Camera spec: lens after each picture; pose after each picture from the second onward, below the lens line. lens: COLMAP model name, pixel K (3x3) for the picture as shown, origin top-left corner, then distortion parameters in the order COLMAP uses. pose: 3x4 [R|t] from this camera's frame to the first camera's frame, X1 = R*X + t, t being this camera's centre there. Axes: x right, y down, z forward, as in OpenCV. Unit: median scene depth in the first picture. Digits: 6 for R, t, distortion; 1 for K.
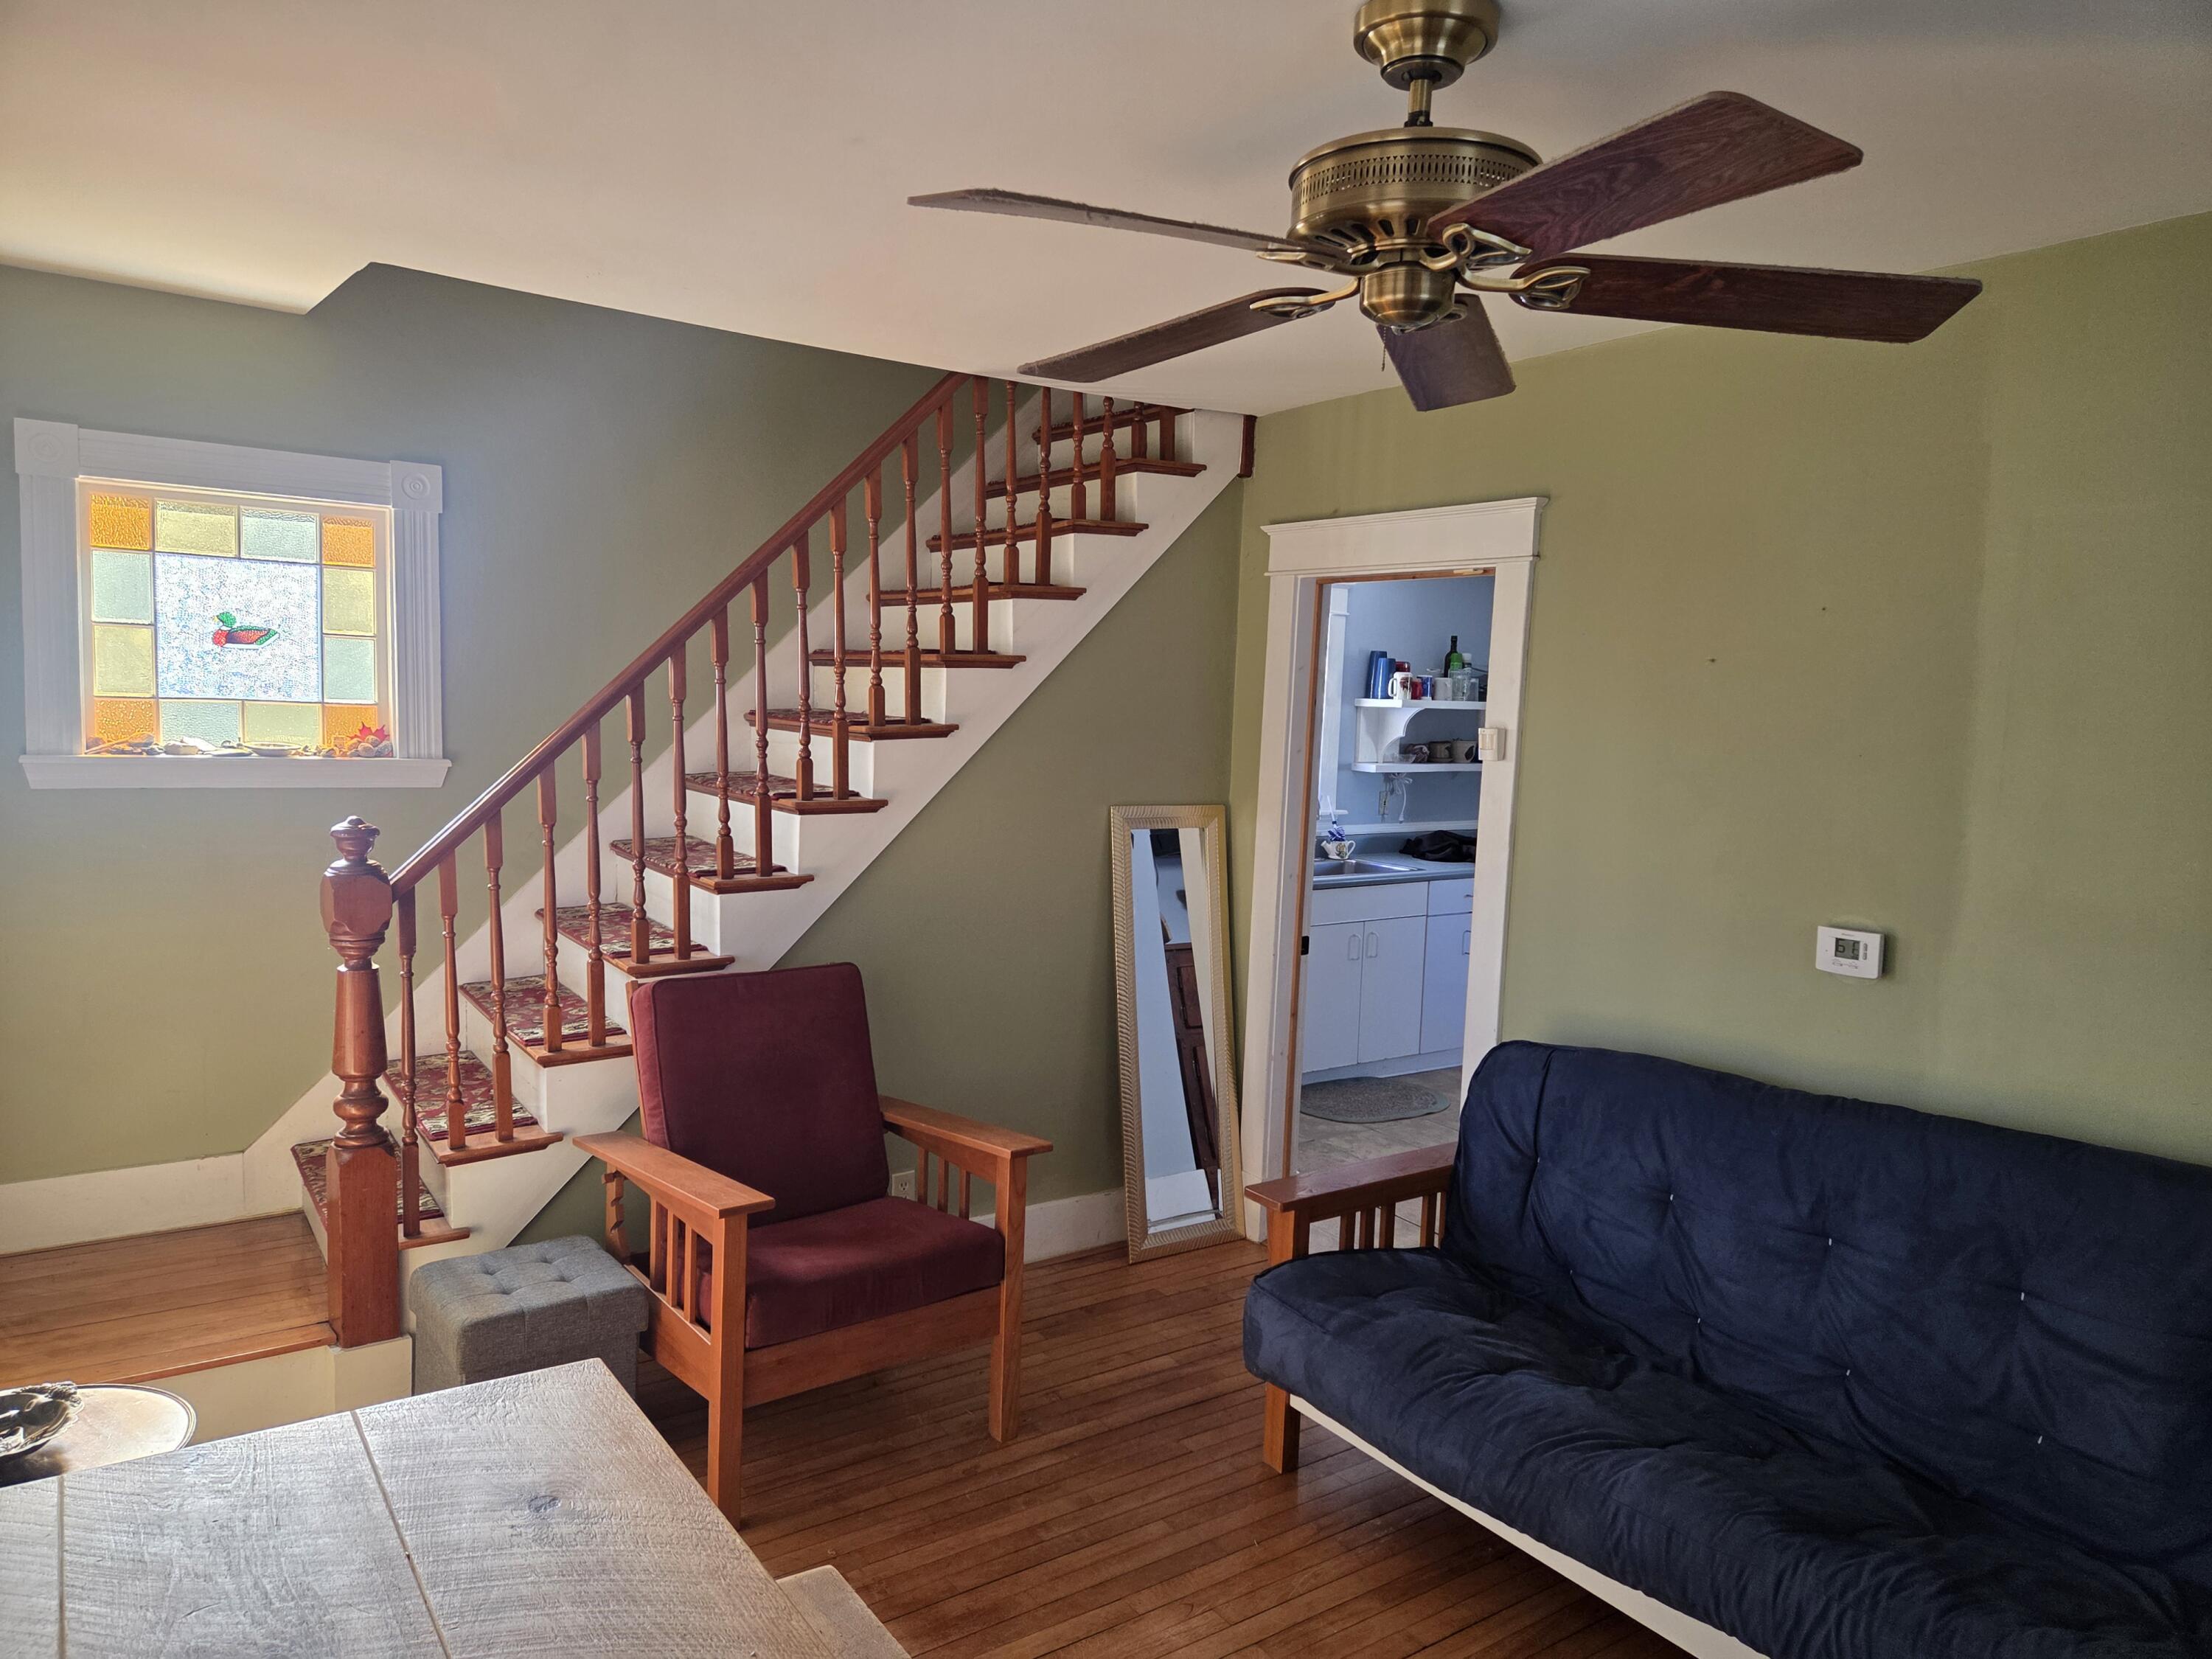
lens RADIAL K [[1470.9, 0, 1106.0], [0, 1470.9, 829.5], [0, 0, 1]] dist [0.084165, -0.073093]
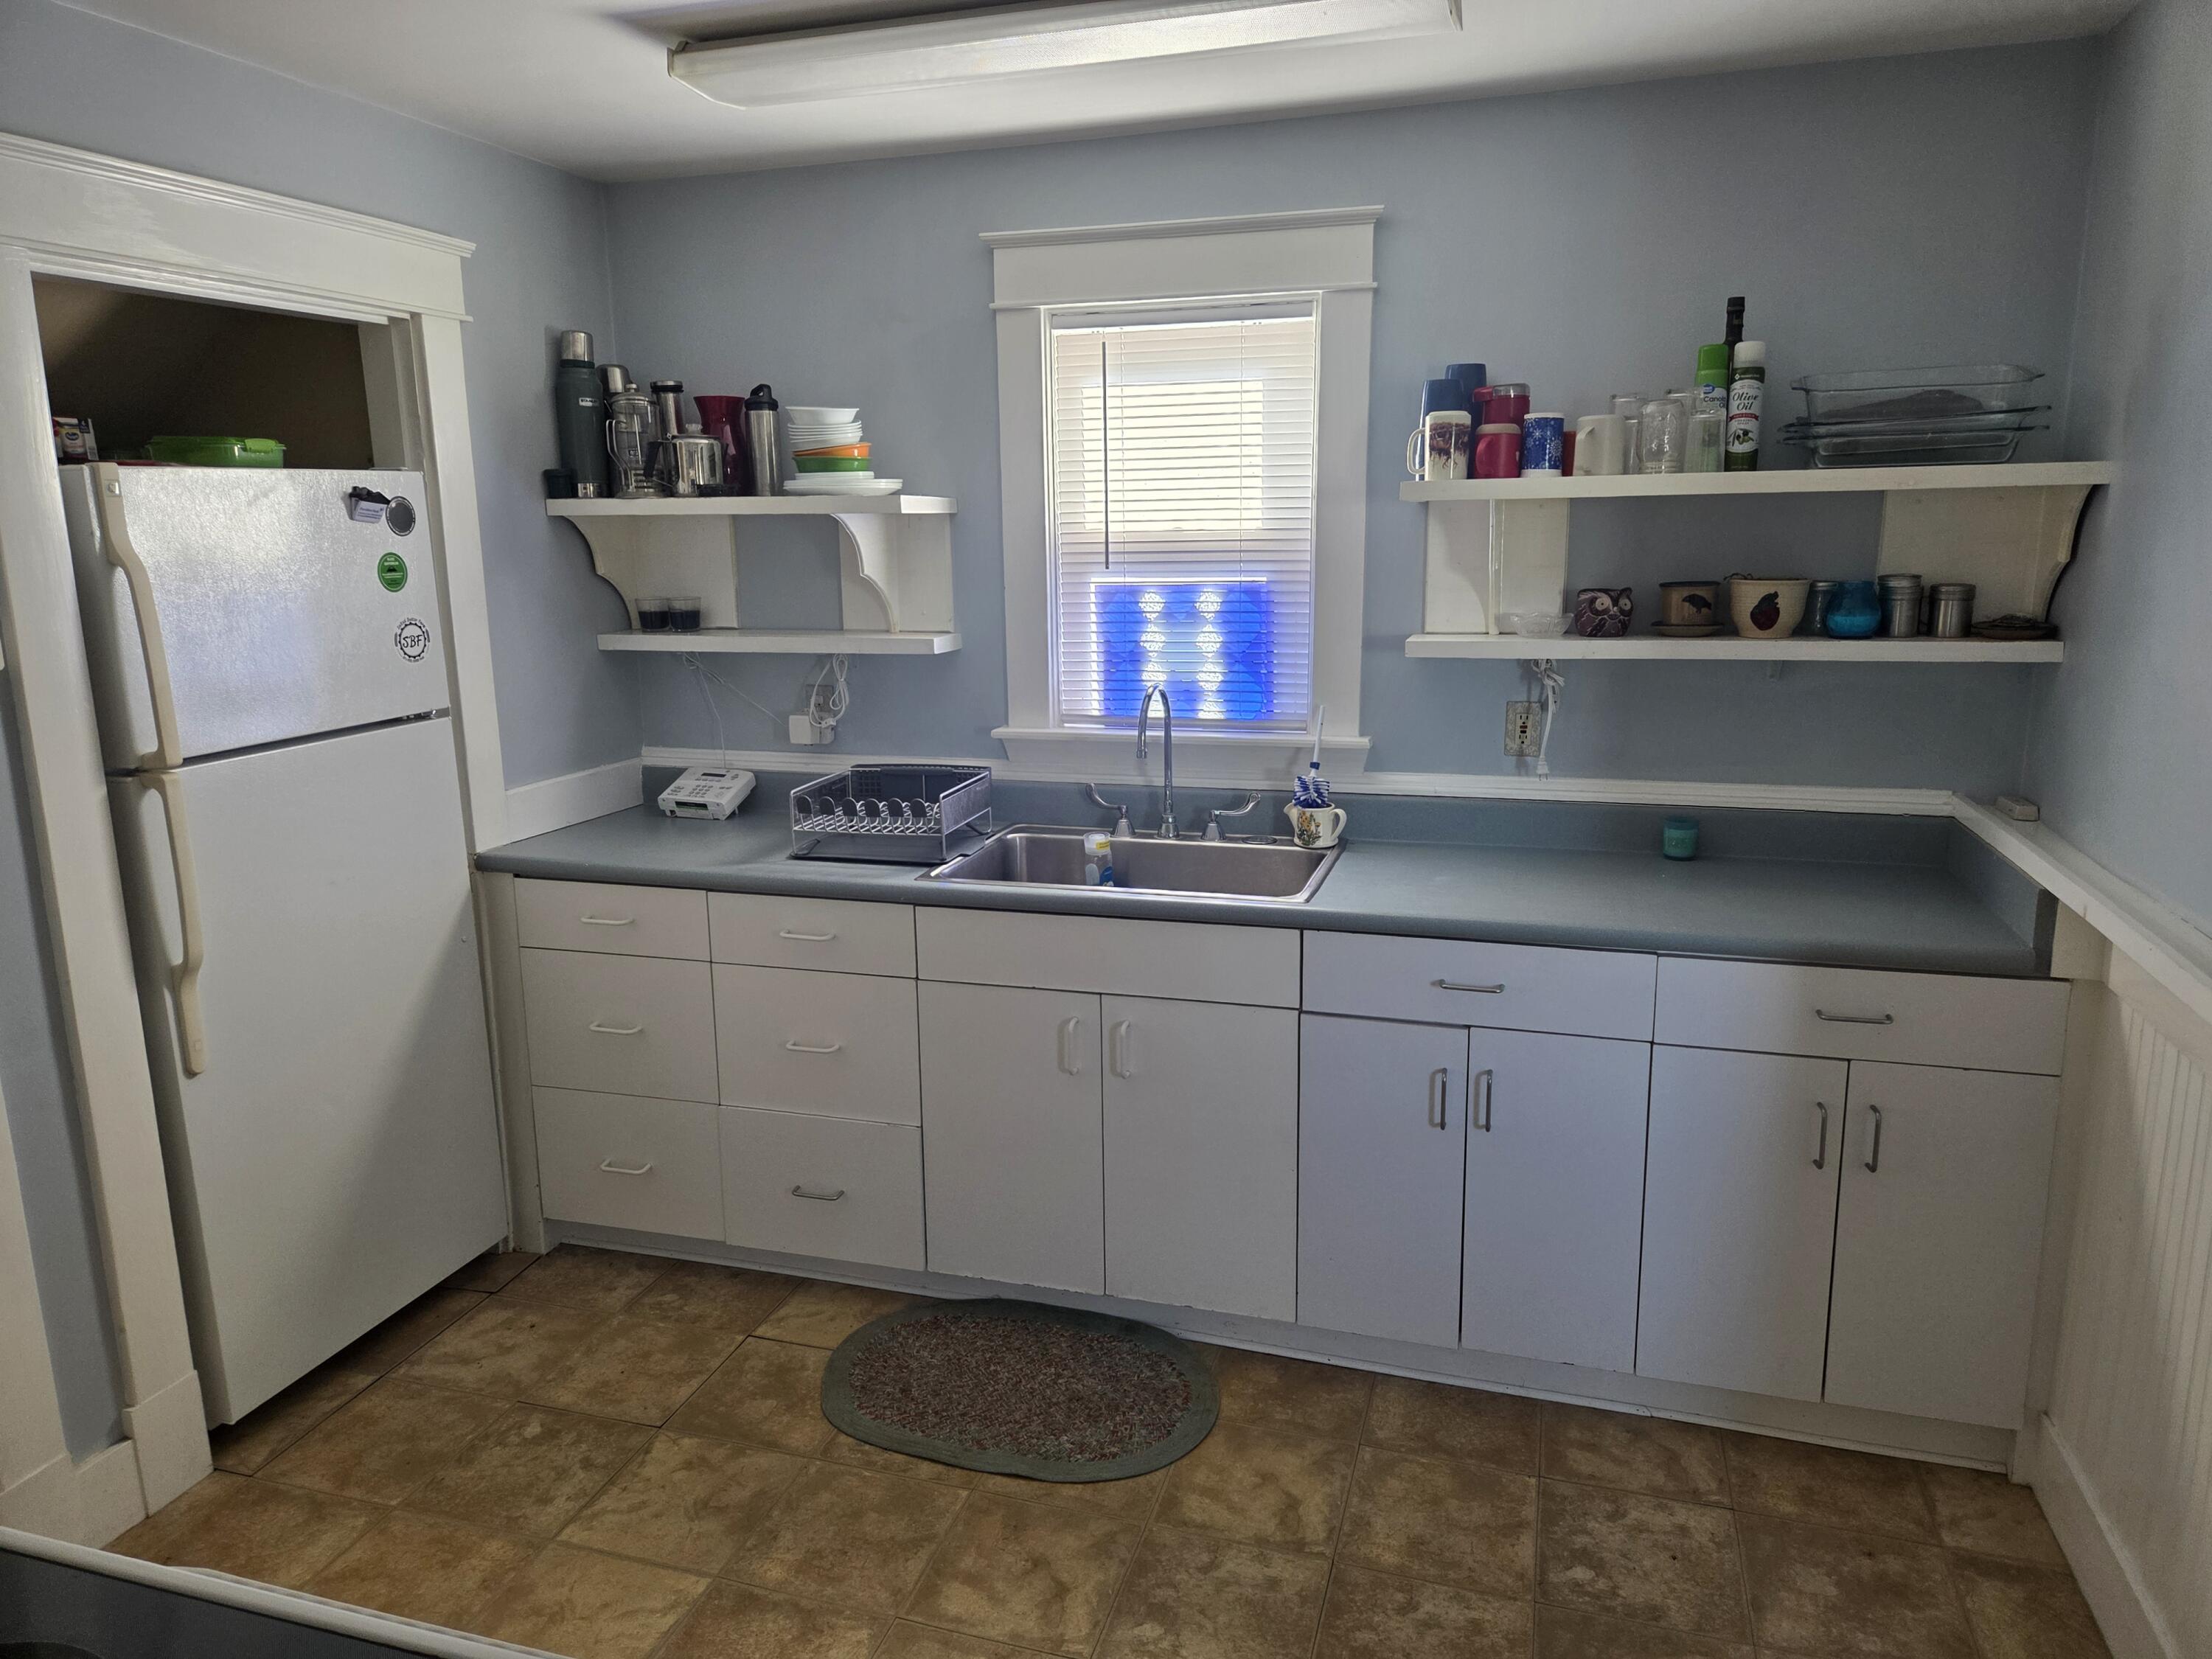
lens RADIAL K [[1470.9, 0, 1106.0], [0, 1470.9, 829.5], [0, 0, 1]] dist [0.084165, -0.073093]
pose [[0.614662, 0.113062, -0.780646, 0.512970], [-0.044557, 0.993071, 0.108744, -0.034900], [0.787531, -0.032057, 0.615440, 0.724386]]
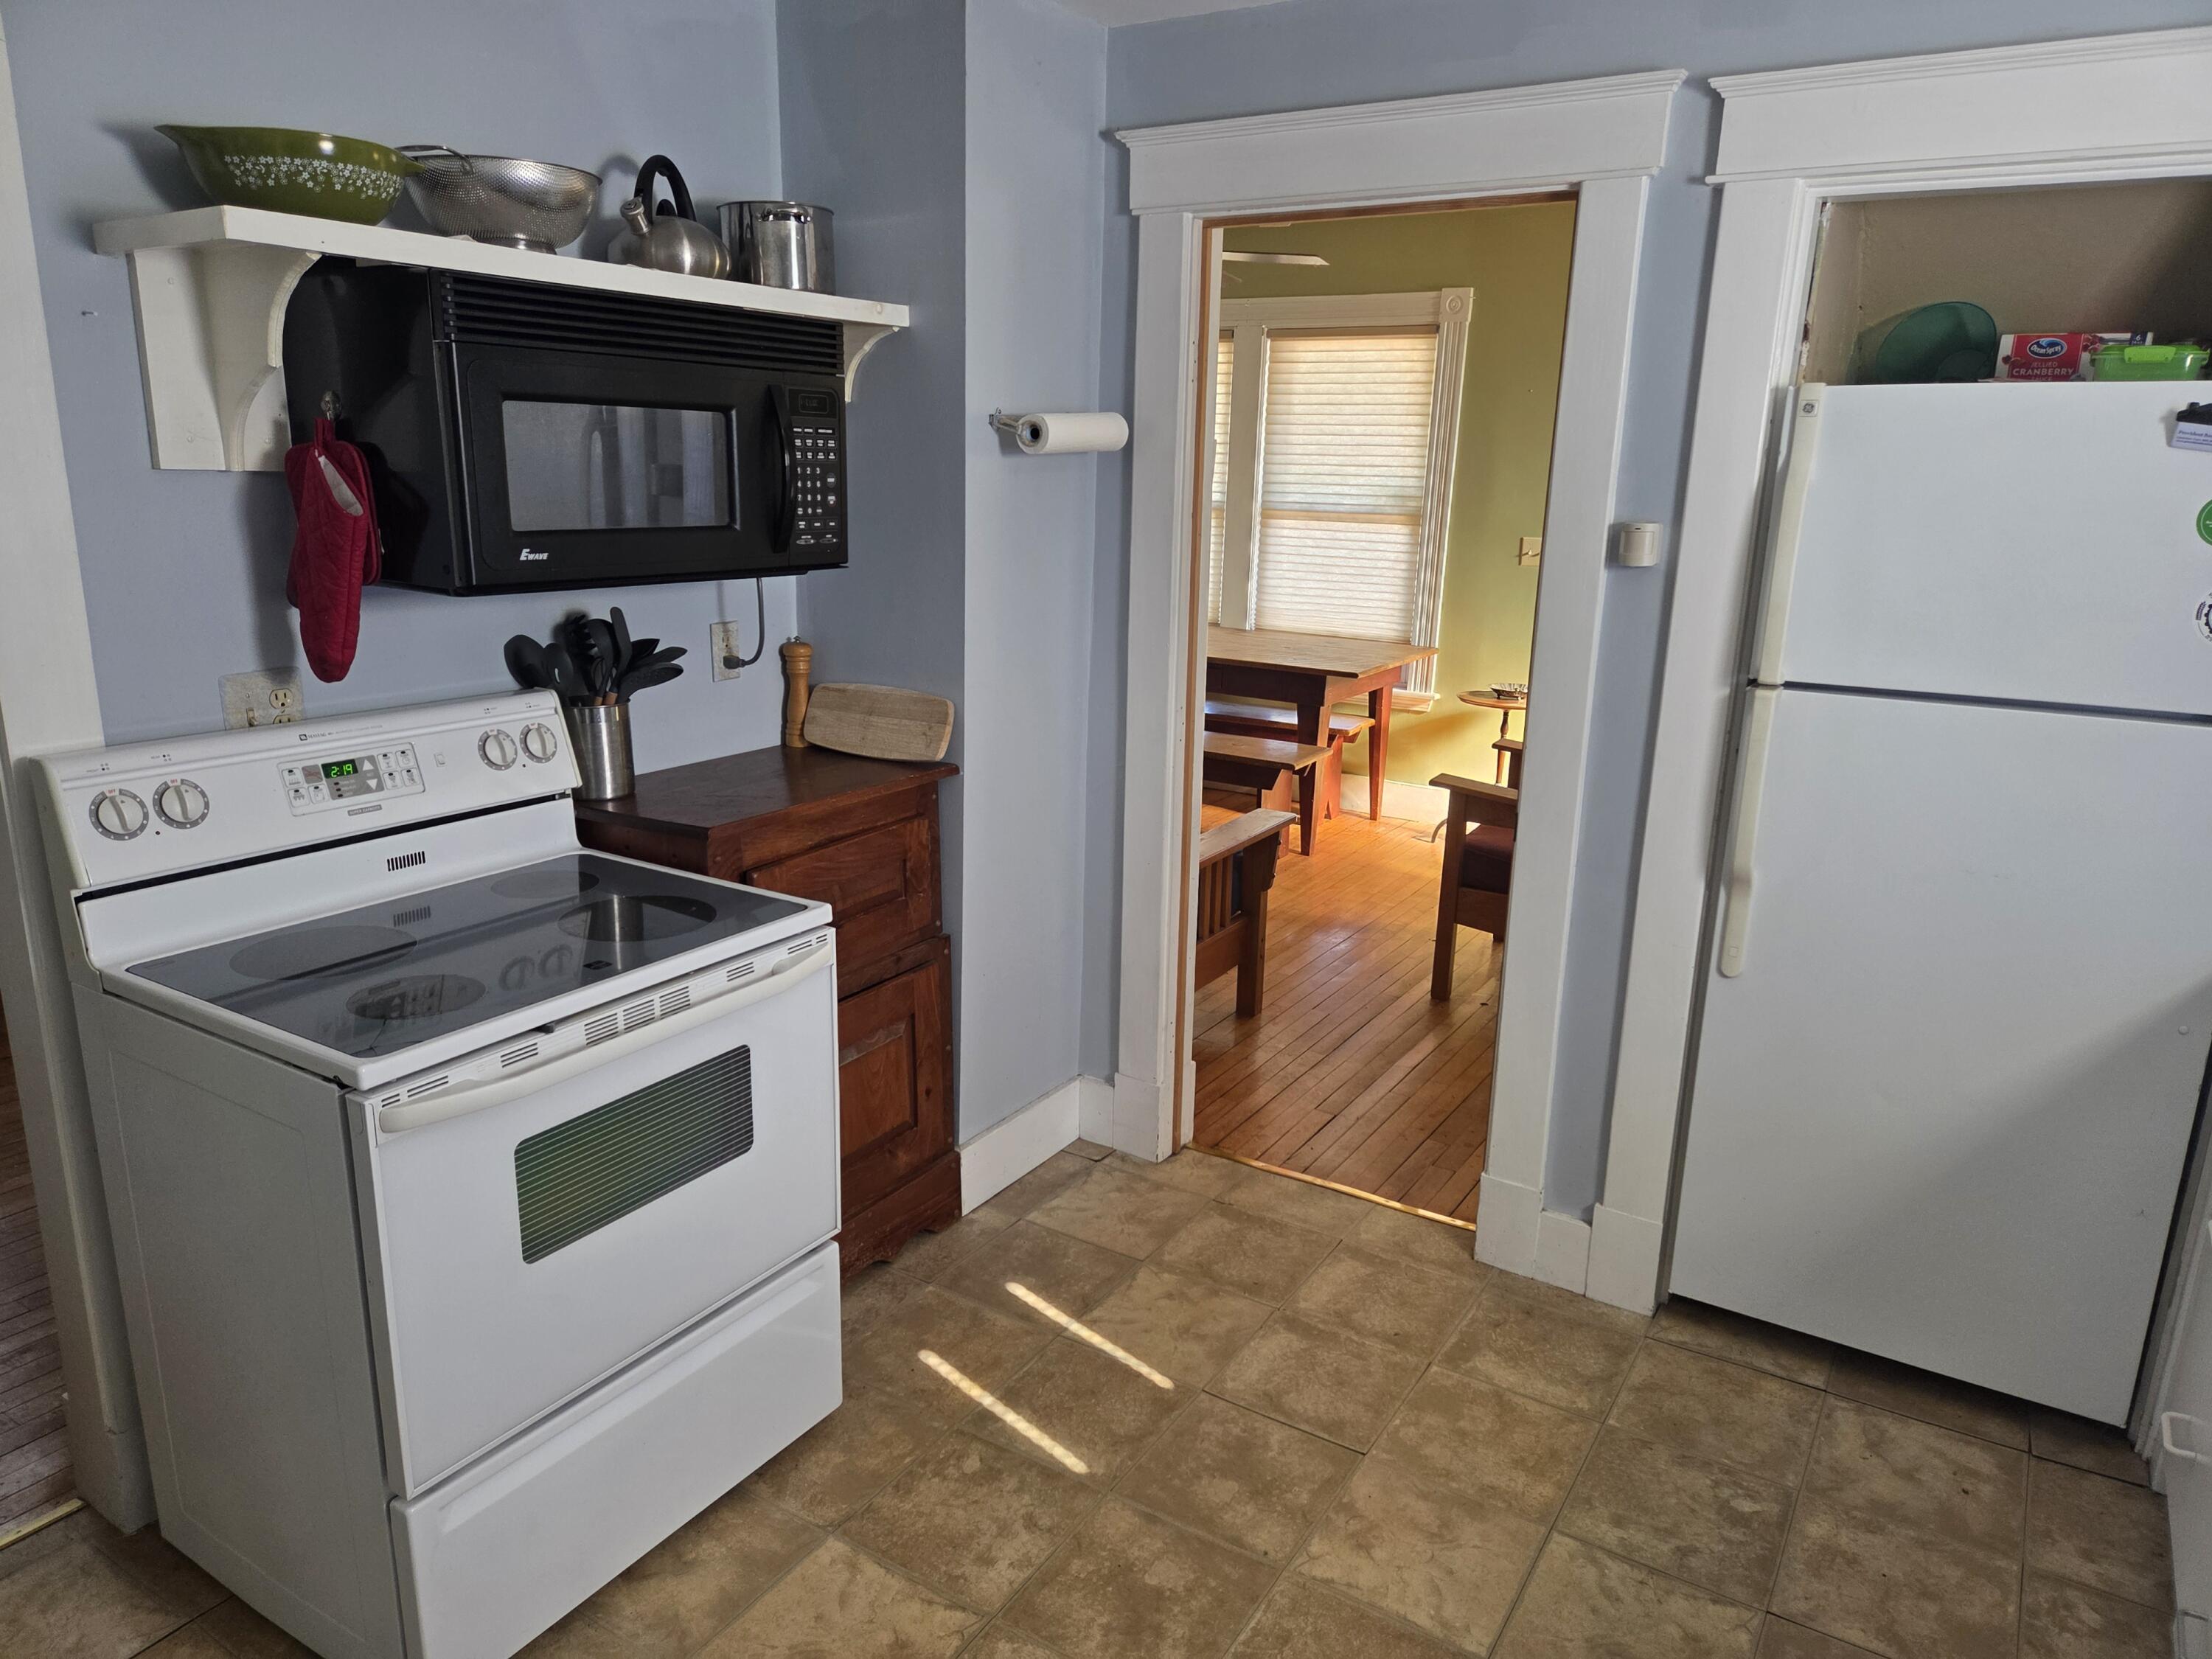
lens RADIAL K [[1470.9, 0, 1106.0], [0, 1470.9, 829.5], [0, 0, 1]] dist [0.084165, -0.073093]
pose [[-0.919022, 0.036468, -0.392516, 0.383837], [-0.101189, 0.940526, 0.324301, -0.071809], [0.380998, 0.337758, -0.860674, 1.052467]]
